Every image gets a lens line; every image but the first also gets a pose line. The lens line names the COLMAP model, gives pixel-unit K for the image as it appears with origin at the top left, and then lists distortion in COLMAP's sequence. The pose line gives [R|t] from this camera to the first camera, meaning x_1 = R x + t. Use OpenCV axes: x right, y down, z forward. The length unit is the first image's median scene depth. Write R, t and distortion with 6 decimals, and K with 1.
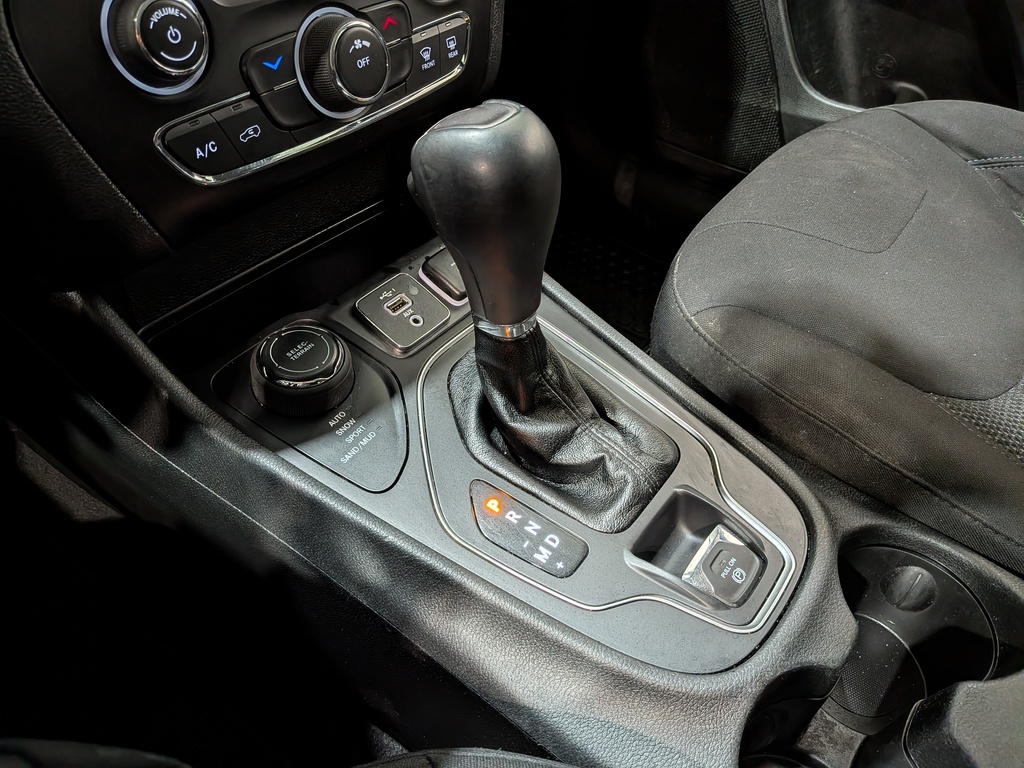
lens RADIAL K [[759.6, 0, 512.0], [0, 759.6, 384.0], [0, 0, 1]] dist [0.054347, -0.087870]
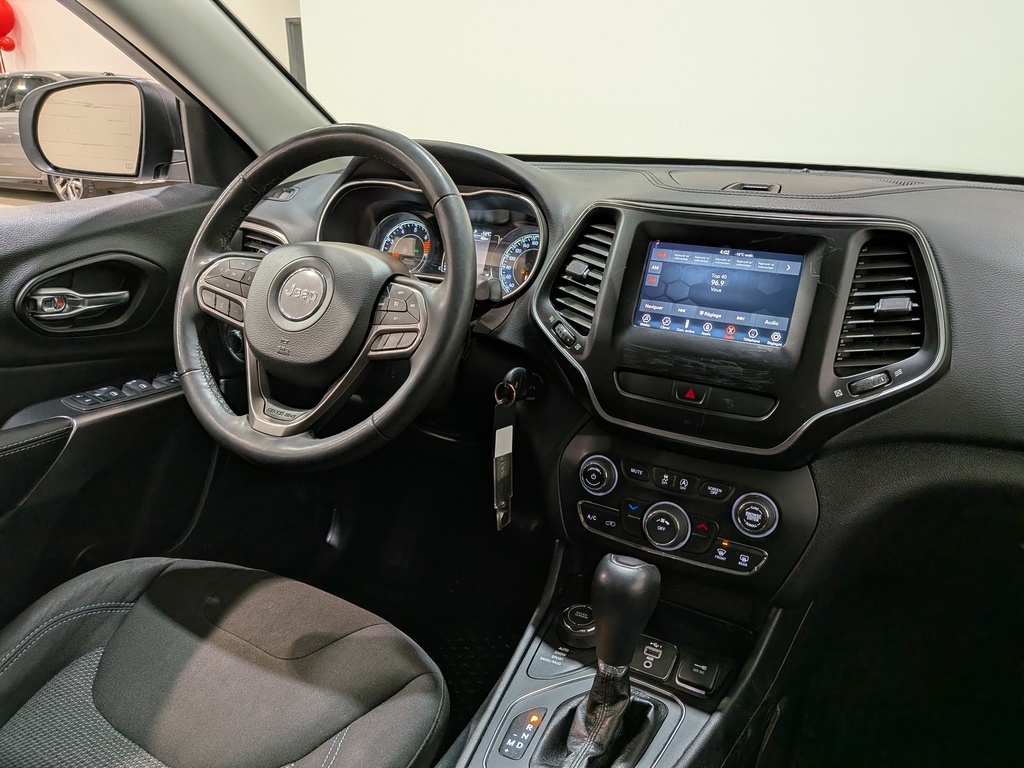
lens RADIAL K [[736.8, 0, 529.2], [0, 736.8, 402.7], [0, 0, 1]] dist [0.093767, -0.172992]
pose [[0.171543, 0.306210, -0.936380, 1.498303], [-0.705528, 0.701567, 0.100171, -0.584297], [0.687607, 0.643459, 0.336389, -0.168134]]
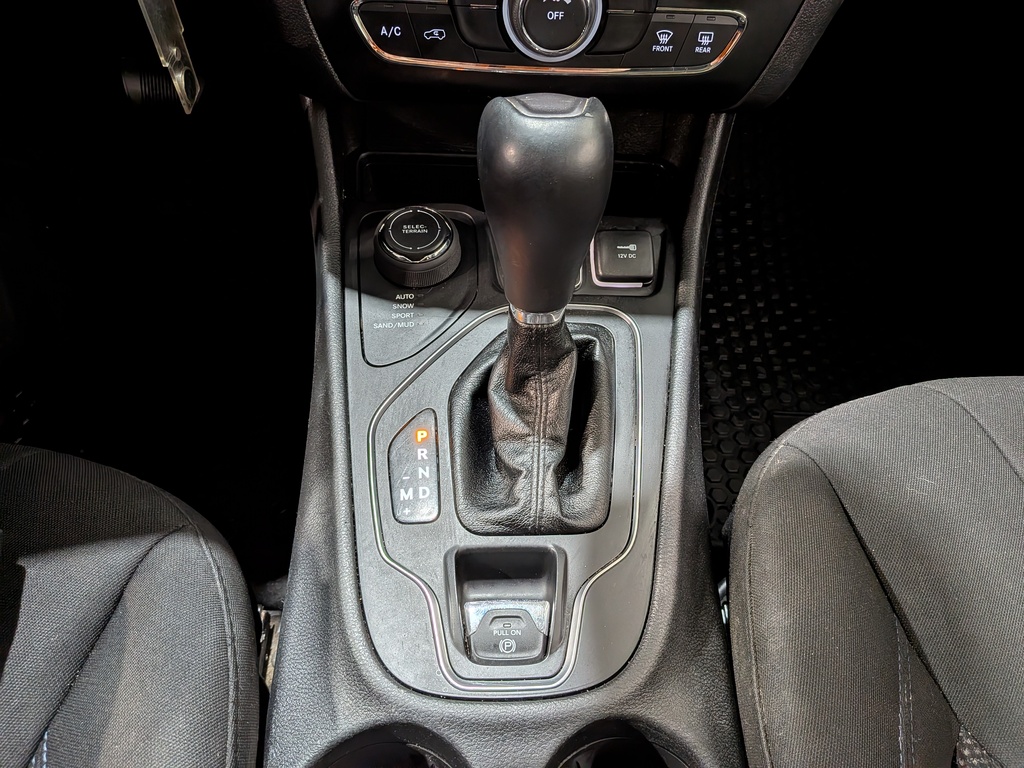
lens RADIAL K [[733.2, 0, 519.2], [0, 733.2, 393.9], [0, 0, 1]] dist [0.063423, -0.124983]
pose [[0.636450, 0.615004, -0.465512, 0.518107], [-0.555724, 0.784152, 0.276181, -0.256445], [0.534885, 0.082921, 0.840846, 0.178234]]
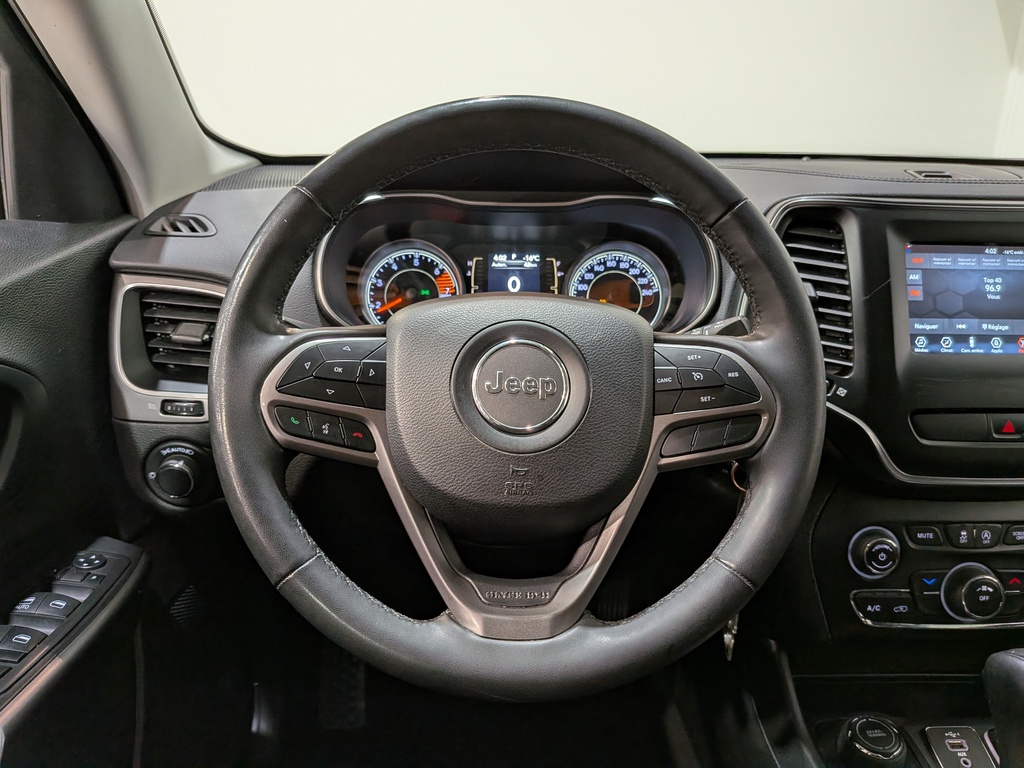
lens RADIAL K [[741.9, 0, 511.3], [0, 741.9, 404.3], [0, 0, 1]] dist [0.068632, -0.128219]
pose [[0.629855, 0.218262, -0.745415, 0.274325], [-0.531138, 0.821275, -0.208323, 0.128302], [0.566722, 0.527132, 0.633212, -0.845580]]
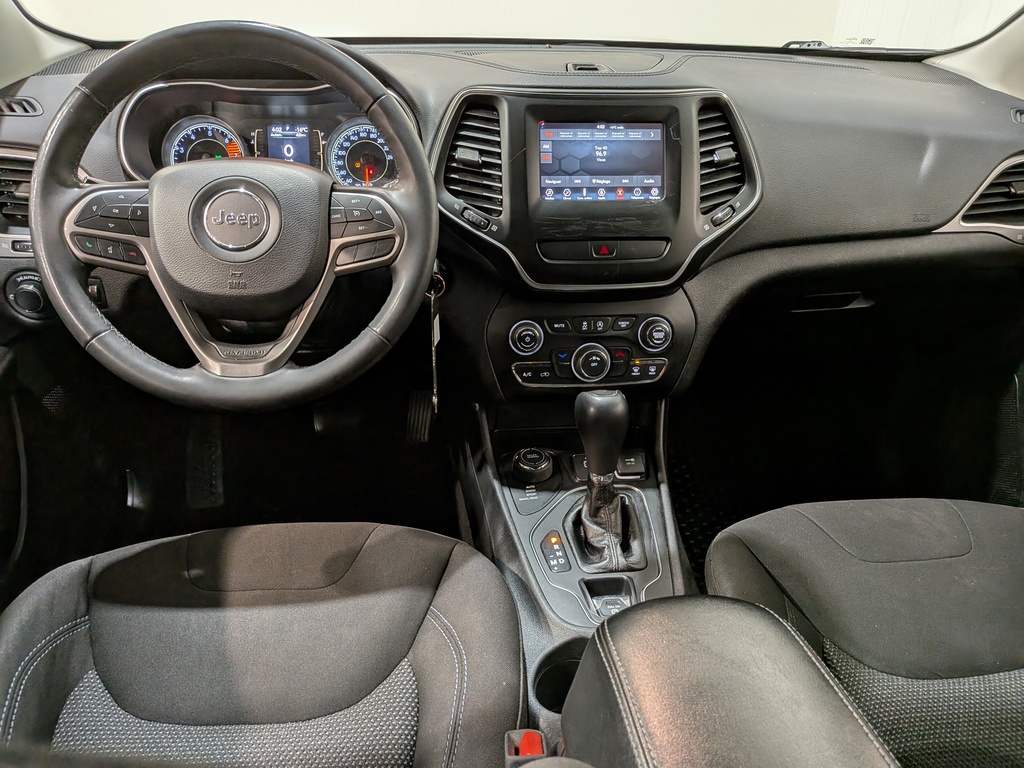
lens RADIAL K [[732.5, 0, 508.4], [0, 732.5, 389.9], [0, 0, 1]] dist [0.058634, -0.098256]
pose [[0.701692, 0.311219, -0.640914, 1.182563], [-0.493892, 0.860819, -0.122727, 0.106077], [0.513516, 0.402659, 0.757738, -0.979250]]
